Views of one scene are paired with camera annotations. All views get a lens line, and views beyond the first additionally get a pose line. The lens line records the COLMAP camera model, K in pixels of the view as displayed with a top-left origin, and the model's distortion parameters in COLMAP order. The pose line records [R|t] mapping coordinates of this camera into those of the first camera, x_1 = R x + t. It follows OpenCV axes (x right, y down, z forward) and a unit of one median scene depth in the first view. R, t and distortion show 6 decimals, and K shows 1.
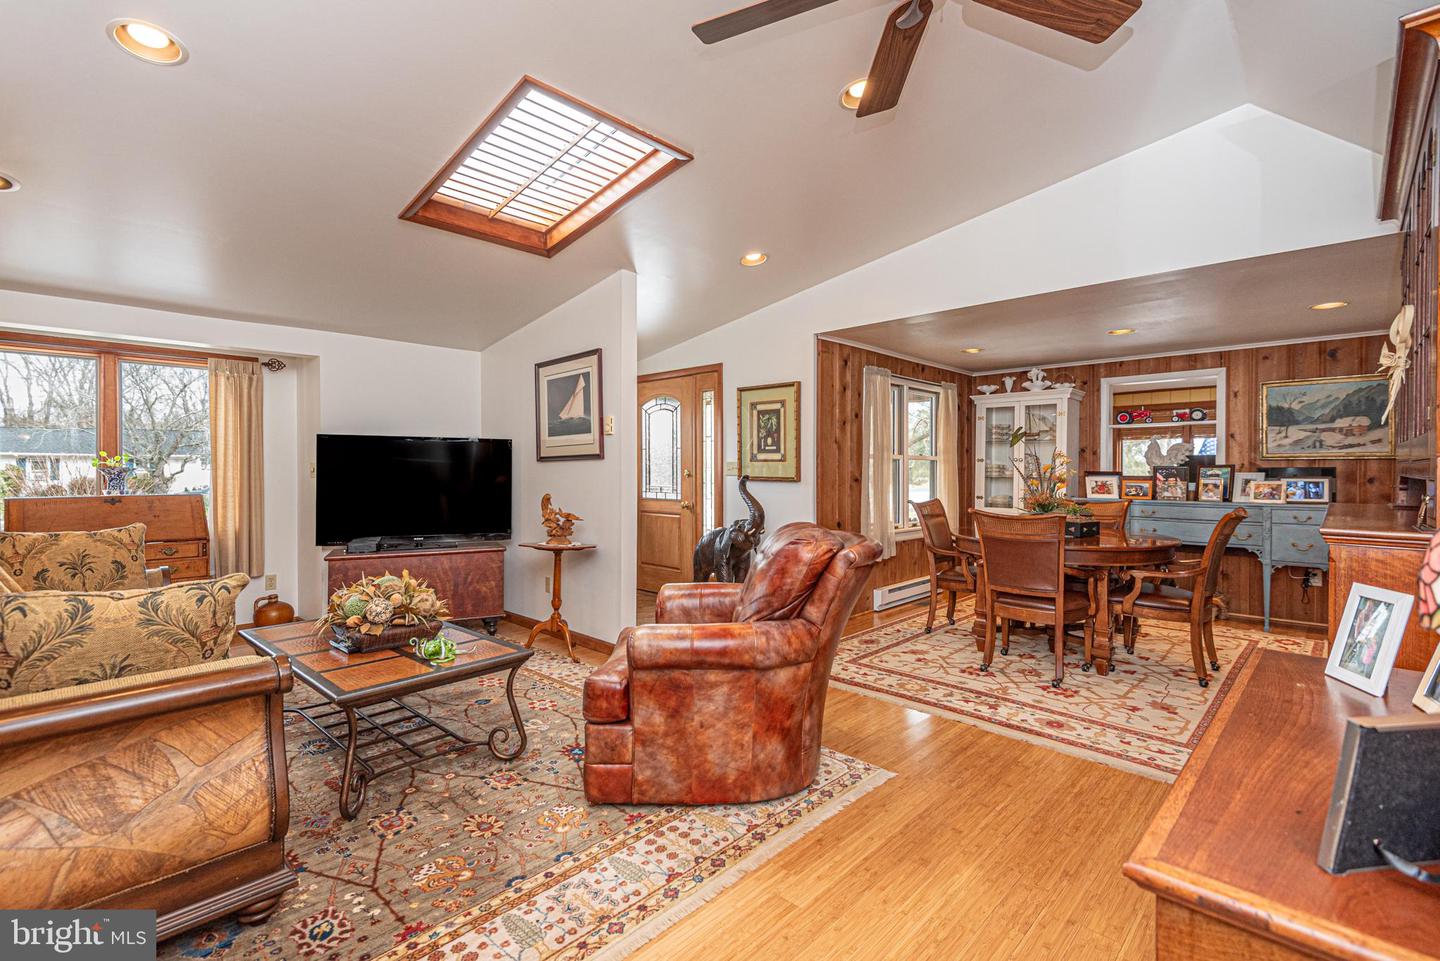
lens RADIAL K [[656.5, 0, 720.6], [0, 656.5, 482.1], [0, 0, 1]] dist [0.021048, -0.013278]
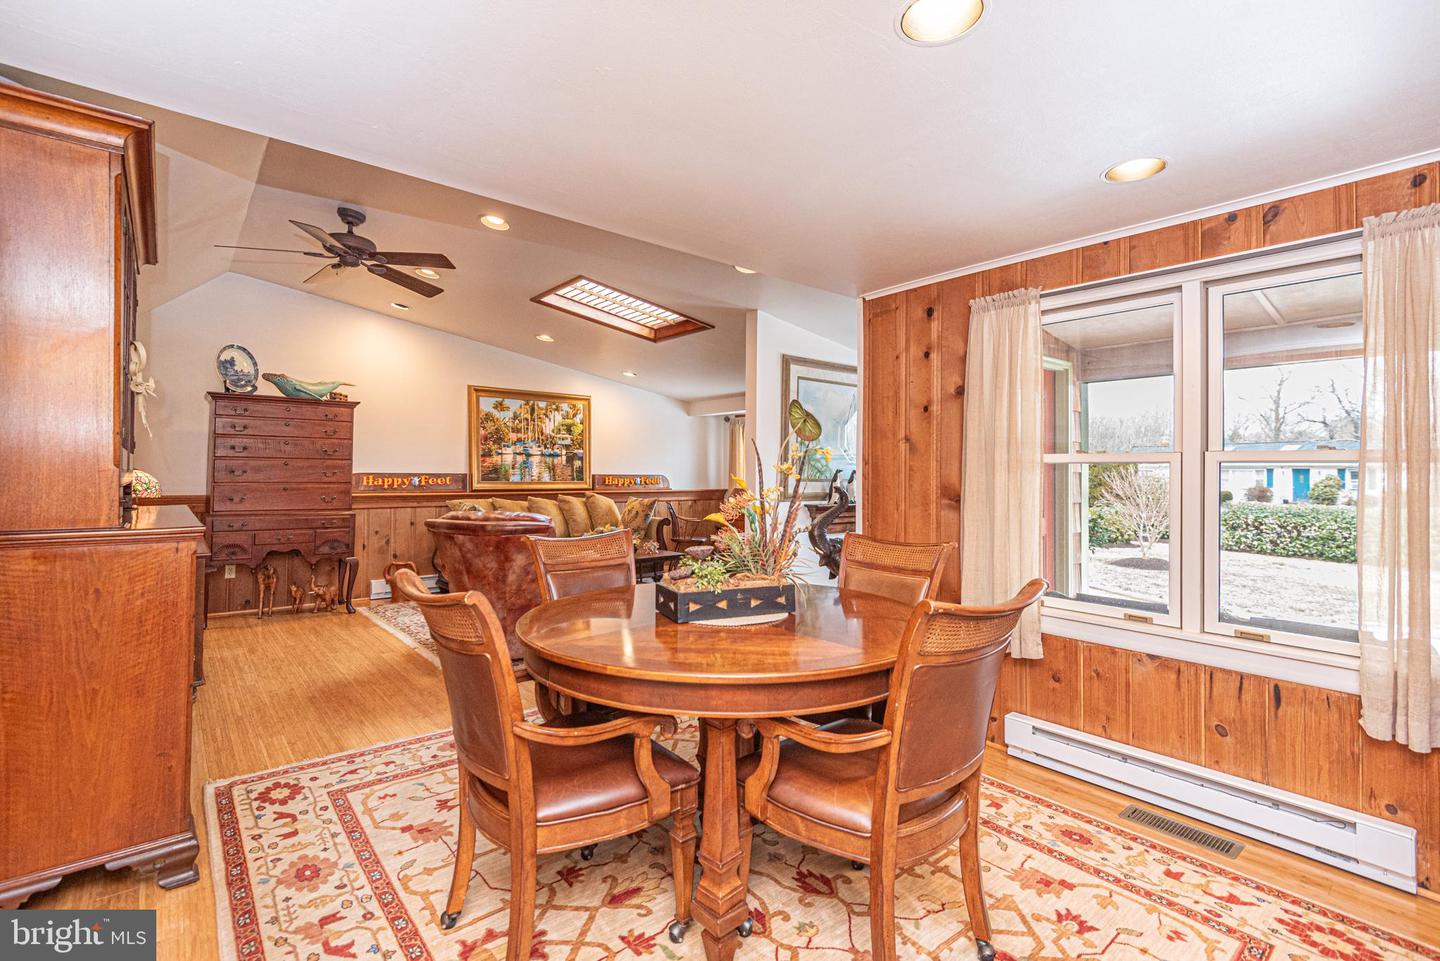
lens RADIAL K [[656.5, 0, 719.9], [0, 656.5, 474.4], [0, 0, 1]] dist [0.021048, -0.013278]
pose [[-0.115590, -0.000033, -0.993297, 1.243003], [-0.027053, 0.999629, 0.003115, -0.034073], [0.992929, 0.027232, -0.115548, 1.297889]]
